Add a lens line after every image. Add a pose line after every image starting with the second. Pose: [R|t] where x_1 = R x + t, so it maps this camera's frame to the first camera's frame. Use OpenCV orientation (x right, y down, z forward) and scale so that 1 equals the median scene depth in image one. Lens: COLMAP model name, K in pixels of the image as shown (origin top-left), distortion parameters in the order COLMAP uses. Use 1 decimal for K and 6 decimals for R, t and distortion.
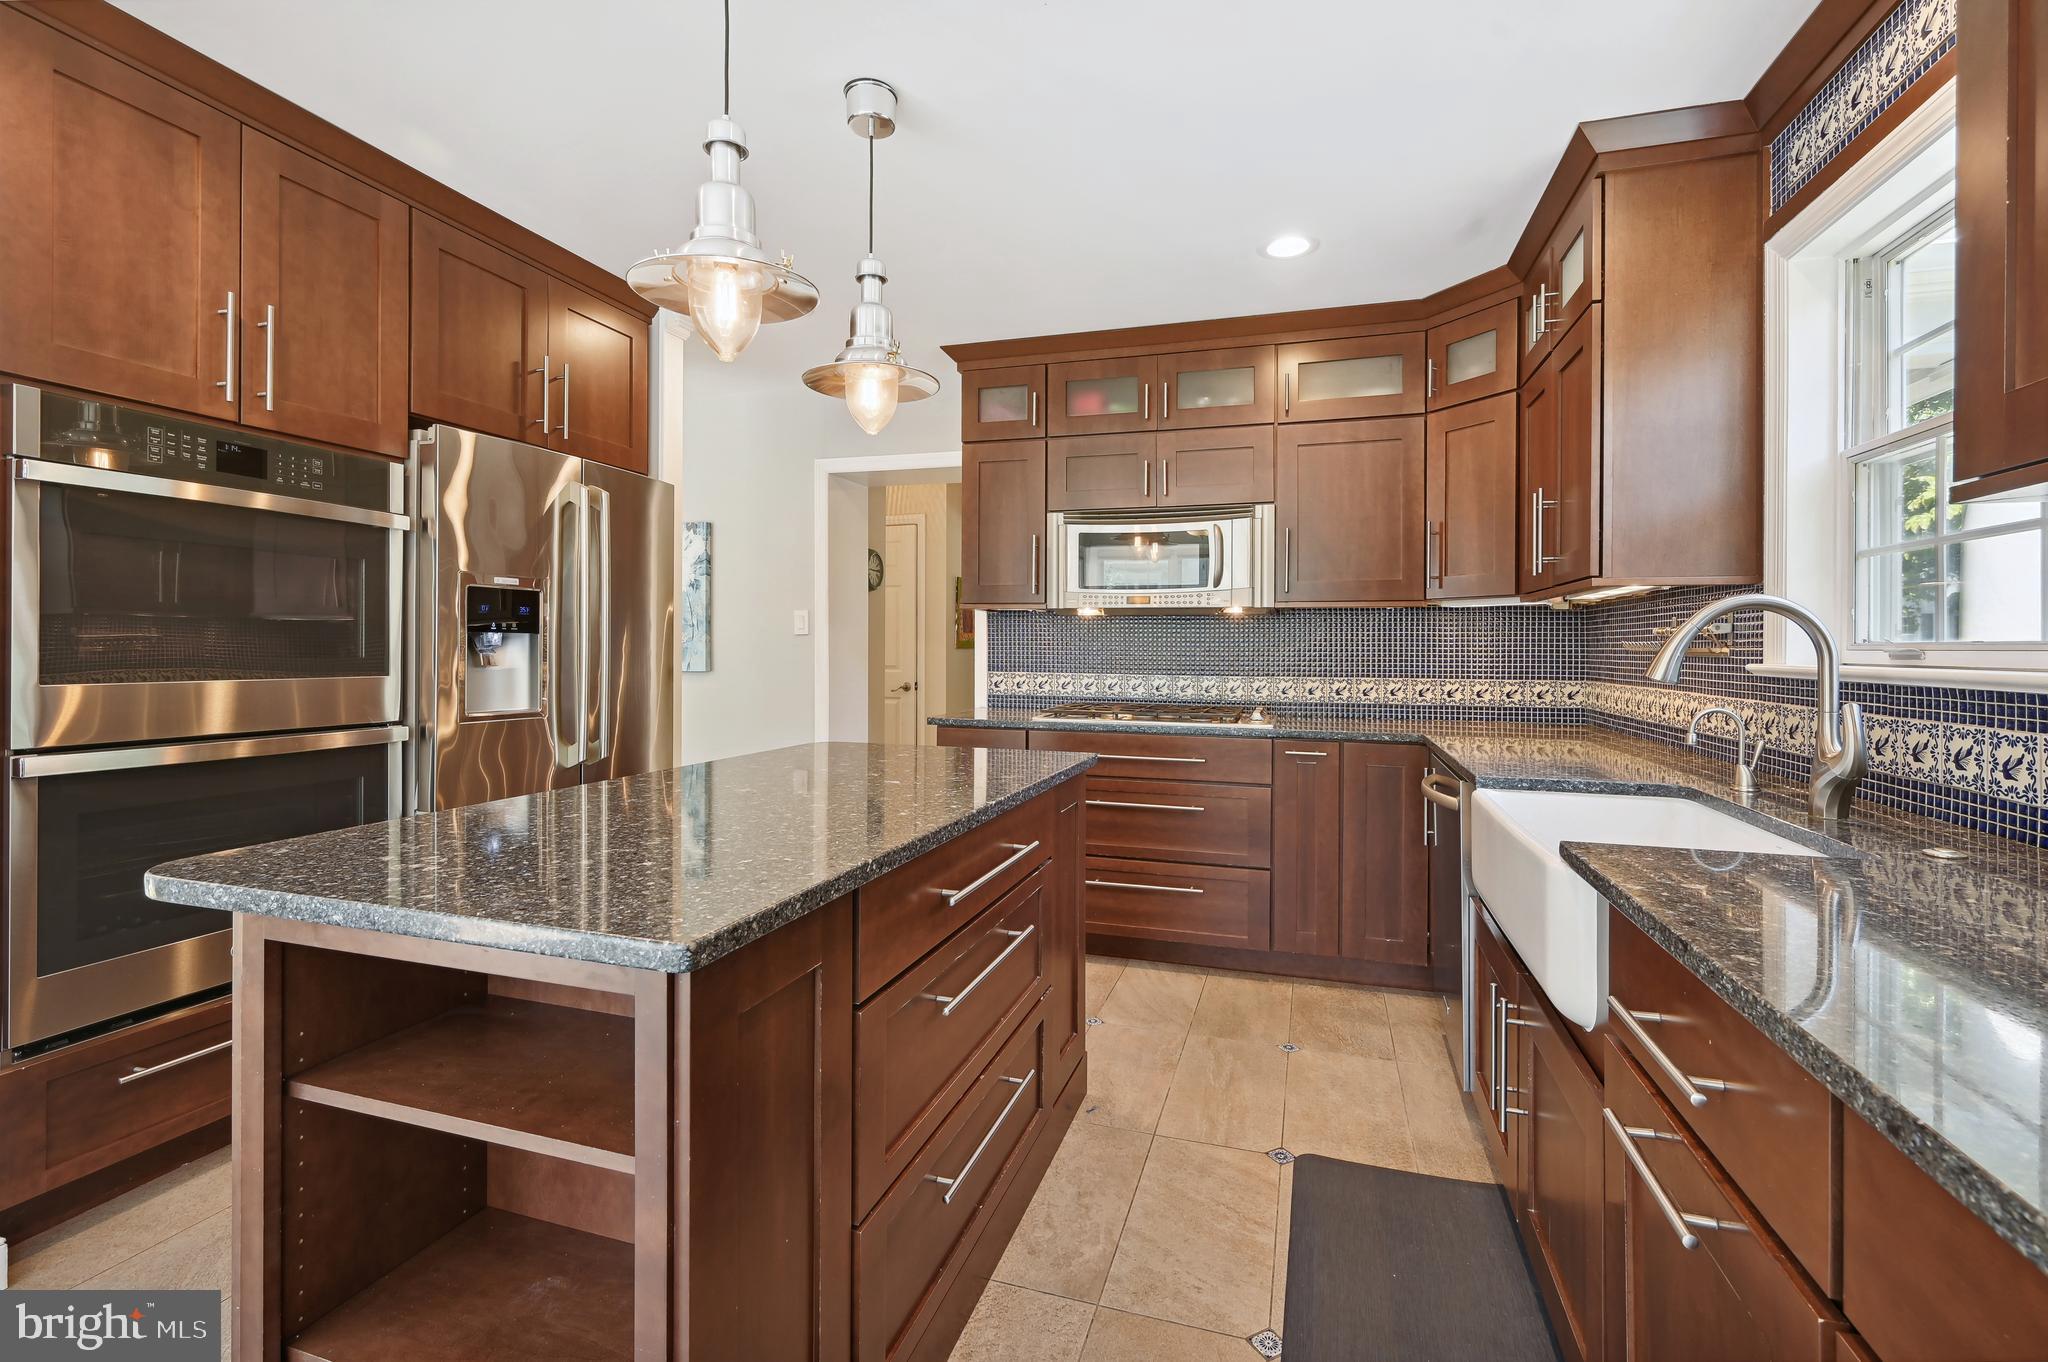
lens RADIAL K [[913.6, 0, 1037.4], [0, 913.6, 631.8], [0, 0, 1]] dist [0.017241, -0.000035]
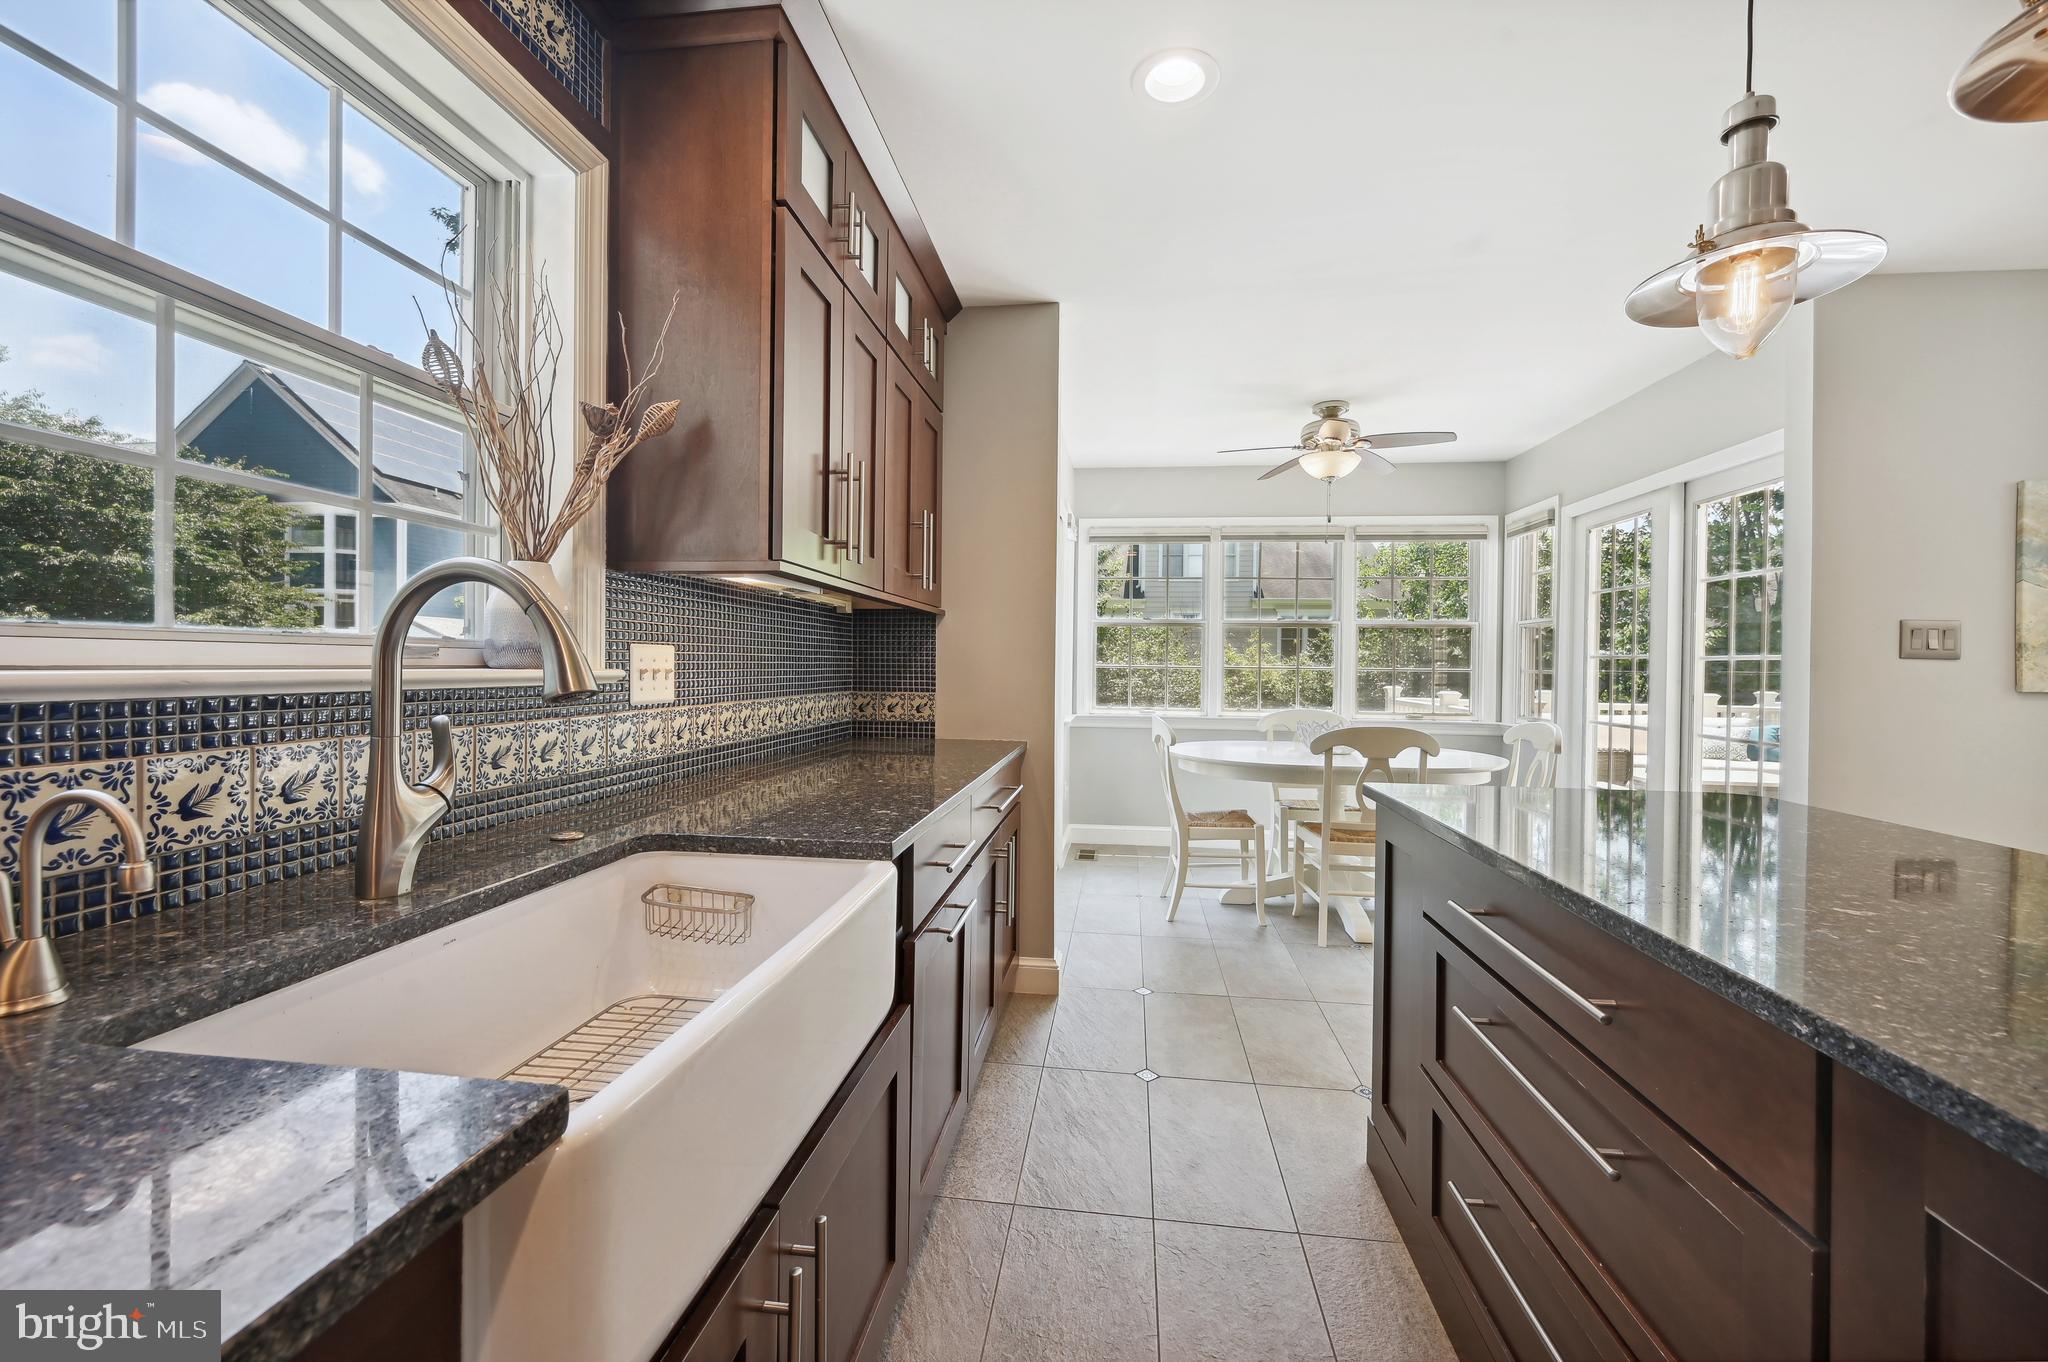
lens RADIAL K [[812.8, 0, 1033.2], [0, 812.8, 675.0], [0, 0, 1]] dist [0.002316, 0.000141]
pose [[-0.984073, -0.023457, -0.176211, 0.247124], [-0.023108, 0.999725, -0.004029, 0.015865], [0.176257, 0.000107, -0.984344, 0.837767]]
